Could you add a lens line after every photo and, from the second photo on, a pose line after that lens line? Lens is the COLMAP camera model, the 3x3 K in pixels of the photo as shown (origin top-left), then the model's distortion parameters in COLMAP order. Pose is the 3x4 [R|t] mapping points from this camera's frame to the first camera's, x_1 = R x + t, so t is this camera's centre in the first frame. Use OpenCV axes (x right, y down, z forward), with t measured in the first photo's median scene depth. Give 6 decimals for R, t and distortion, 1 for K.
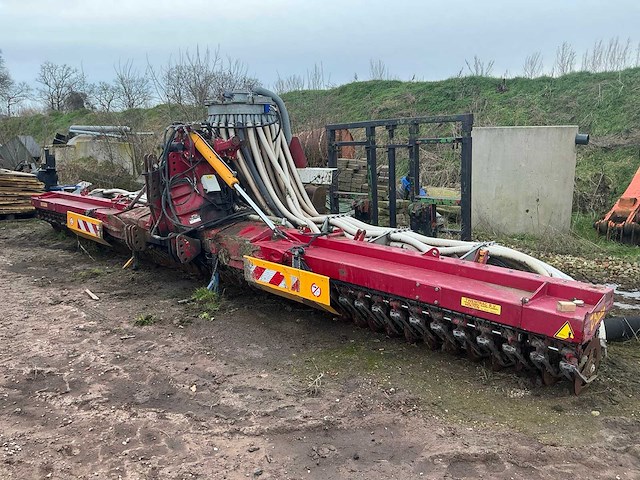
lens RADIAL K [[546.4, 0, 321.4], [0, 546.4, 240.4], [0, 0, 1]] dist [0.043035, -0.085432]
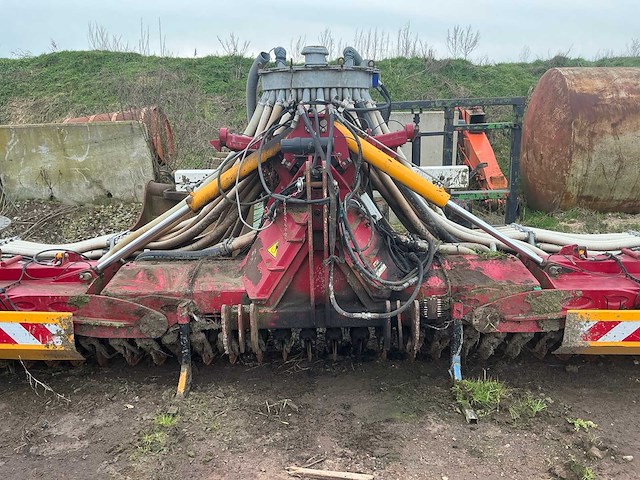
lens RADIAL K [[546.4, 0, 319.8], [0, 546.4, 239.1], [0, 0, 1]] dist [0.043035, -0.085432]
pose [[0.719536, -0.153056, 0.677378, -0.727076], [0.138133, 0.987463, 0.076392, -0.134955], [-0.680579, 0.038602, 0.731658, 0.685188]]
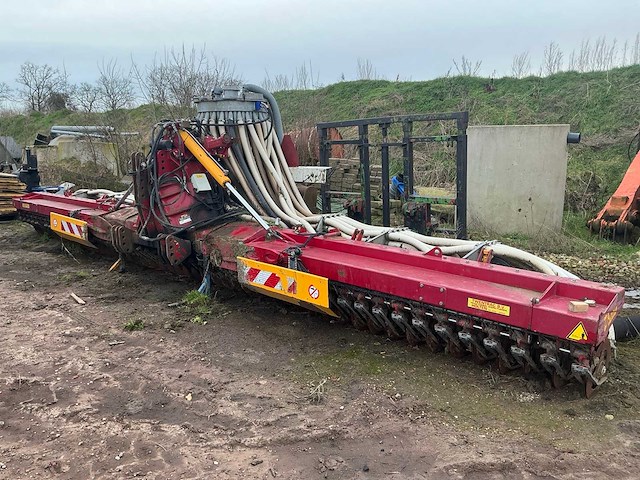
lens RADIAL K [[546.4, 0, 321.2], [0, 546.4, 239.2], [0, 0, 1]] dist [0.043035, -0.085432]
pose [[0.999594, -0.006088, 0.027833, -0.019242], [0.006228, 0.999968, -0.004962, 0.002455], [-0.027802, 0.005133, 0.999600, 0.030041]]
